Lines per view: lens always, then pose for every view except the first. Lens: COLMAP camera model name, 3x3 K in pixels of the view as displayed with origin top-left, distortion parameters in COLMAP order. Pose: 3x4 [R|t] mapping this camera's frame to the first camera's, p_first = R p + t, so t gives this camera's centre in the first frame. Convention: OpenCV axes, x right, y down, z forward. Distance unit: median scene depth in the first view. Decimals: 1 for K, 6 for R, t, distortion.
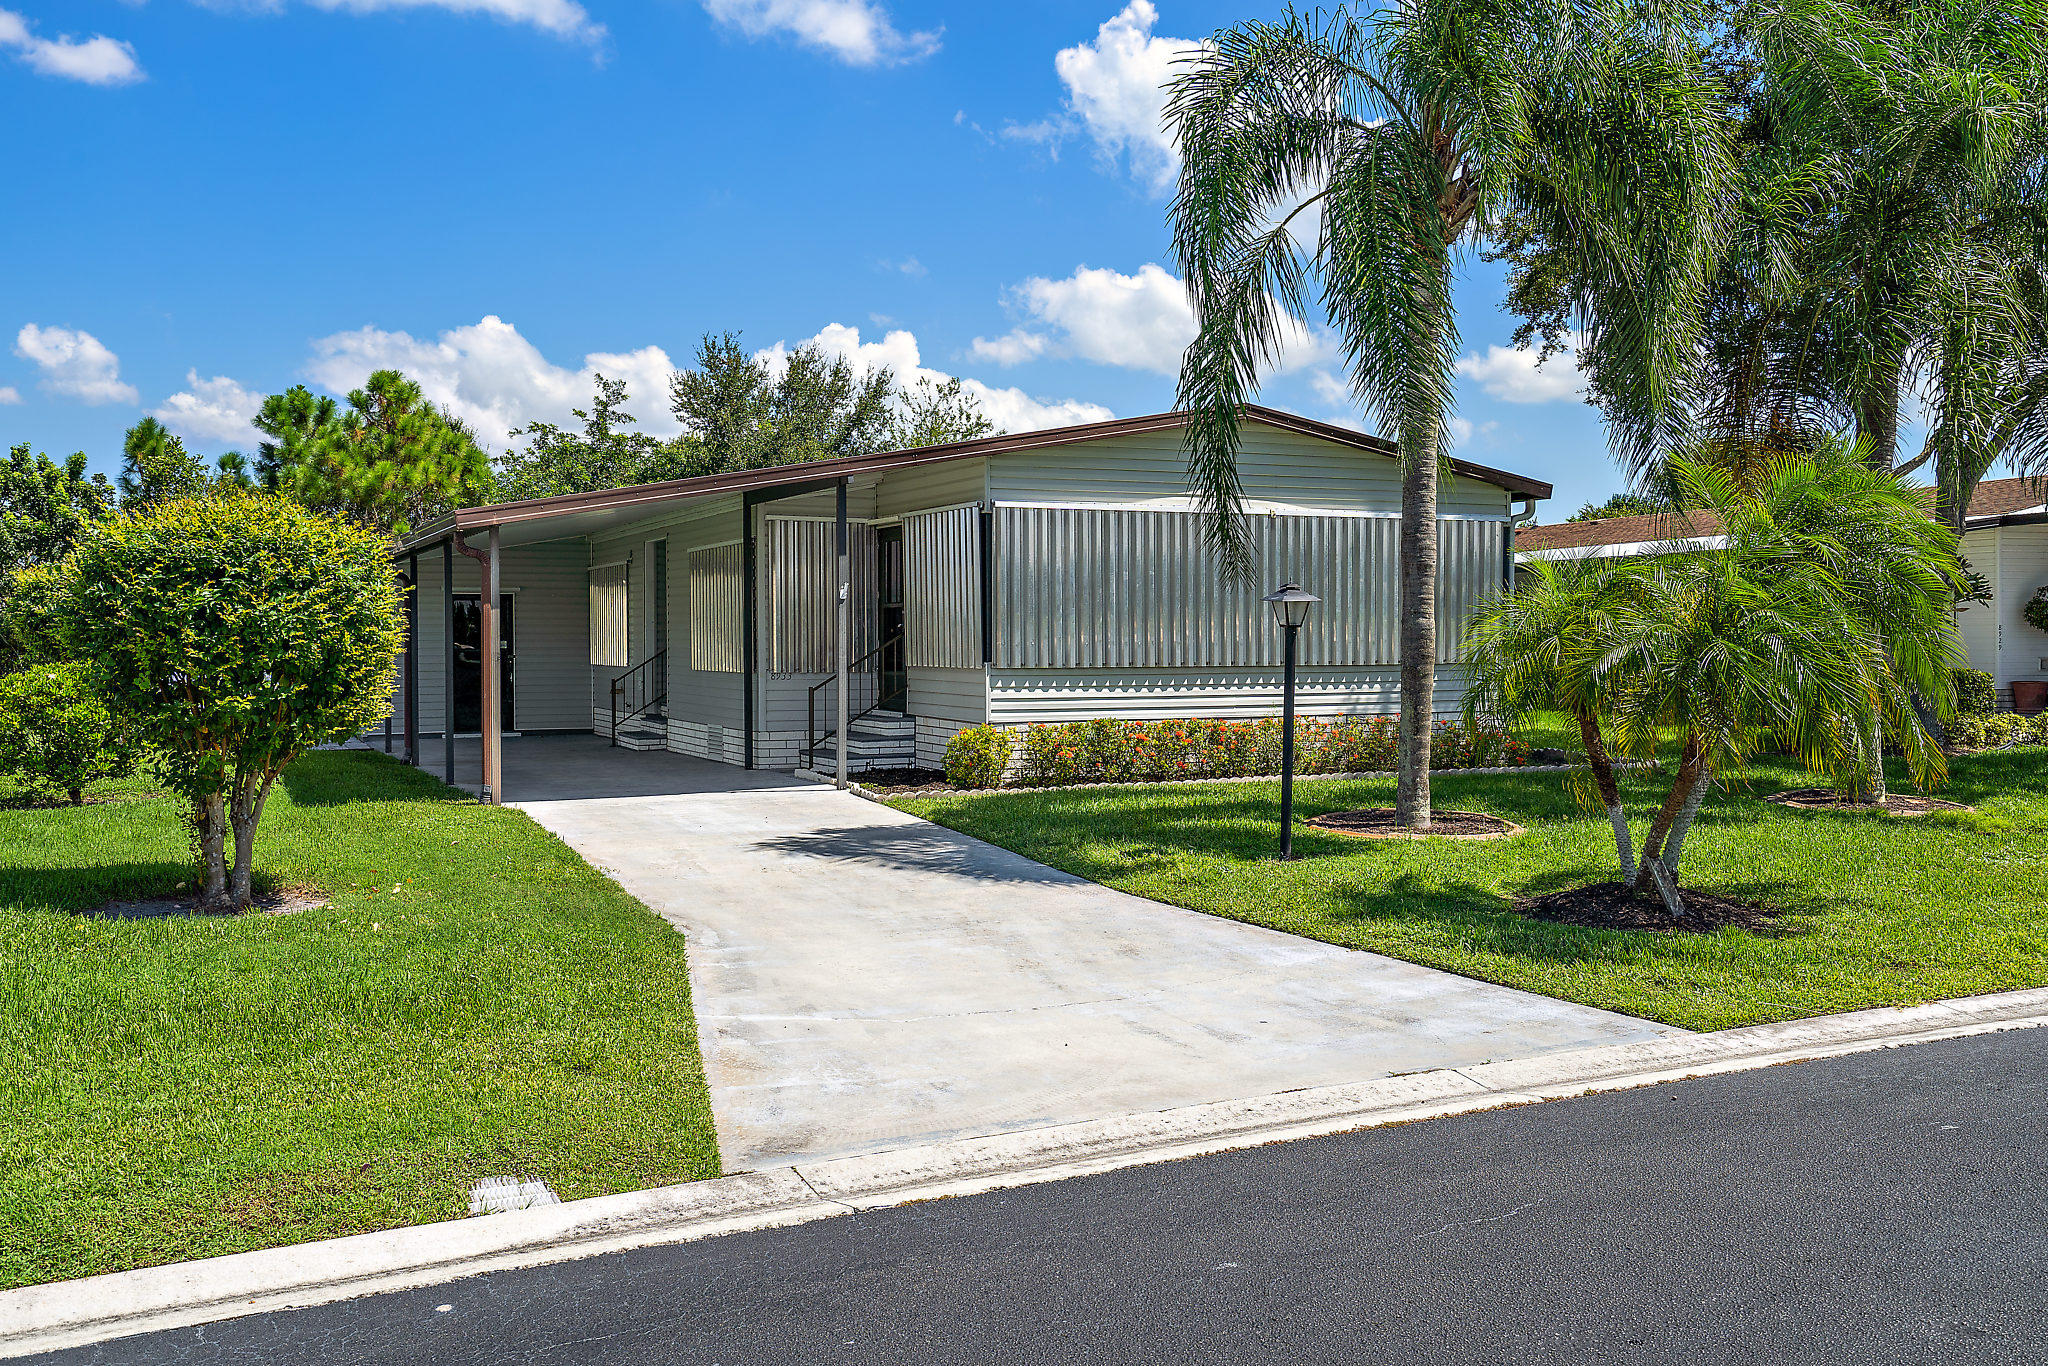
lens RADIAL K [[1769.8, 0, 1019.1], [0, 1769.8, 682.8], [0, 0, 1]] dist [0.001192, 0.003030]
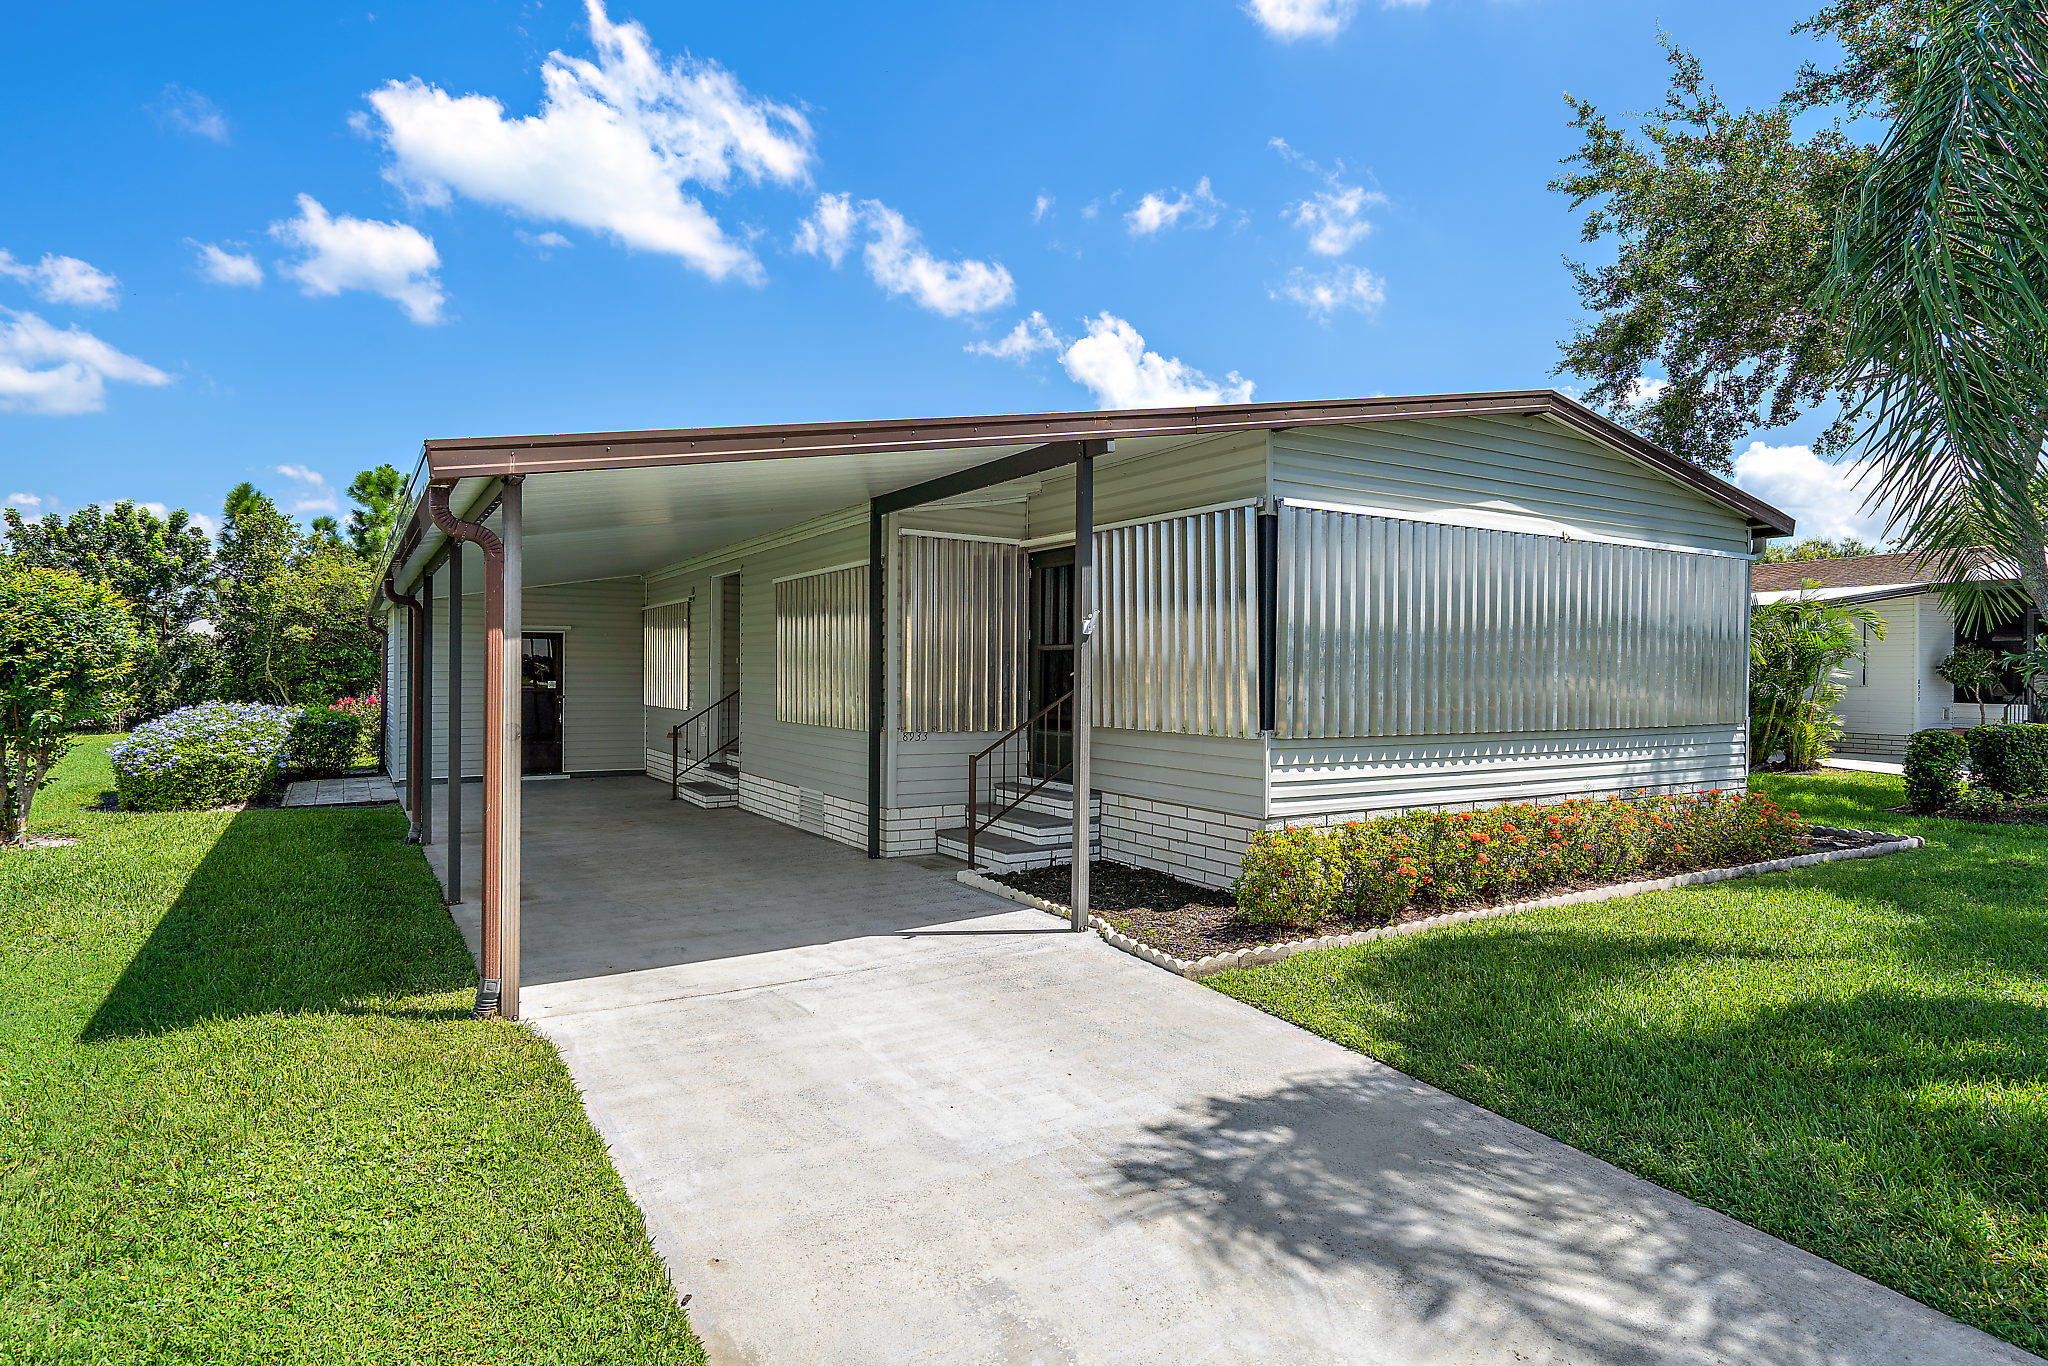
lens RADIAL K [[1096.9, 0, 1028.0], [0, 1096.9, 678.8], [0, 0, 1]] dist [0.000078, -0.000422]
pose [[0.992933, 0.011007, 0.118166, -0.135899], [-0.008531, 0.999734, -0.021437, -0.018152], [-0.118370, 0.020277, 0.992762, 0.490110]]
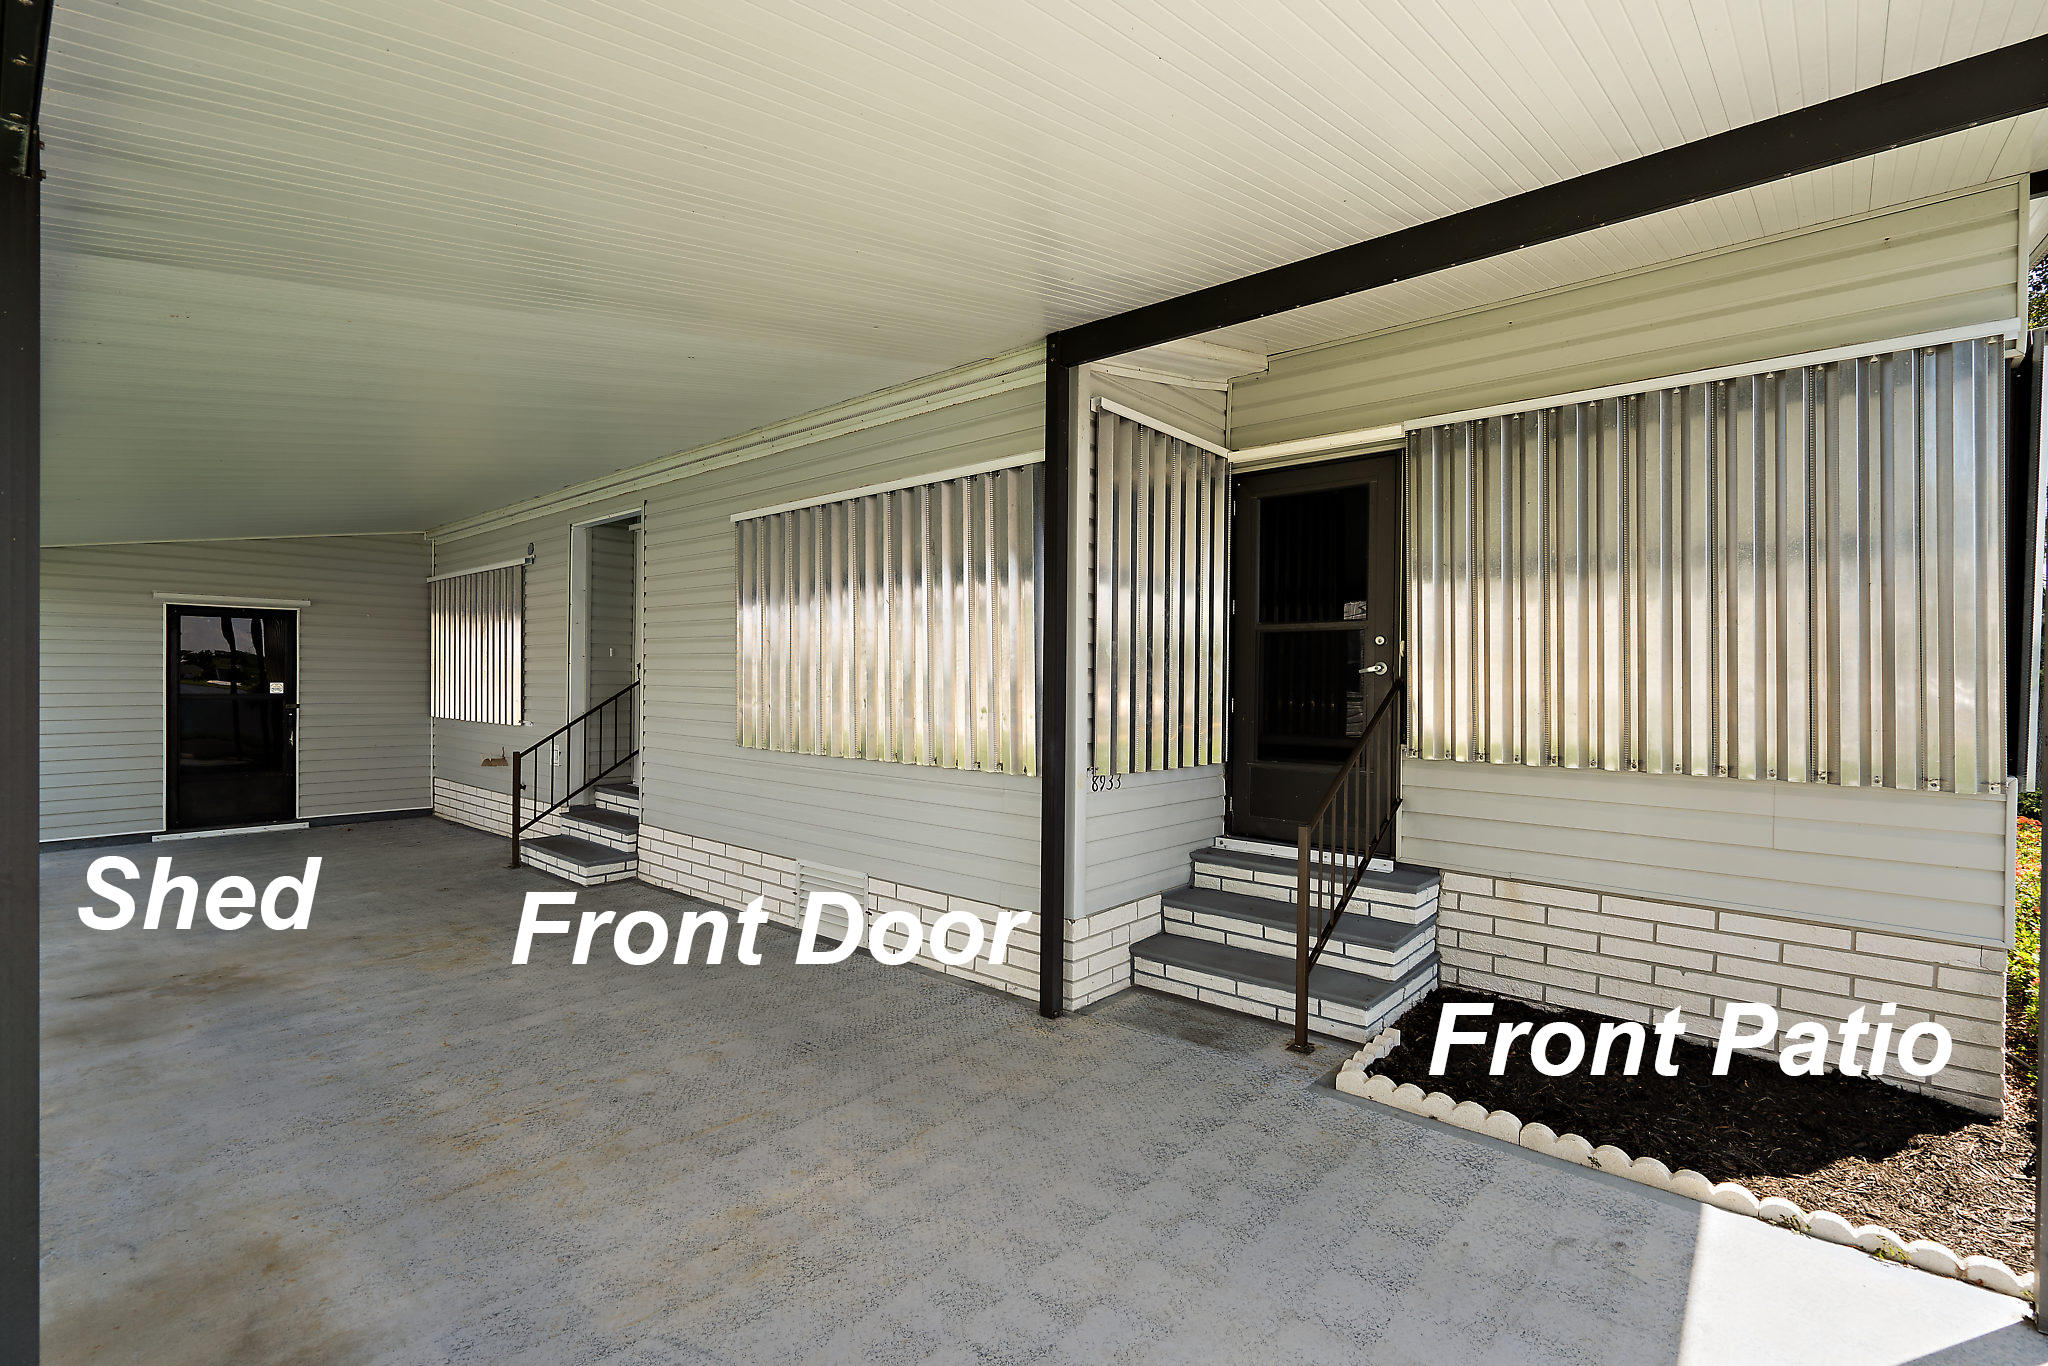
lens RADIAL K [[953.9, 0, 1023.0], [0, 953.9, 687.3], [0, 0, 1]] dist [-0.002442, 0.000215]
pose [[0.920499, 0.010276, 0.390609, -0.232524], [-0.003775, 0.999841, -0.017406, -0.021520], [-0.390726, 0.014547, 0.920392, 0.755941]]
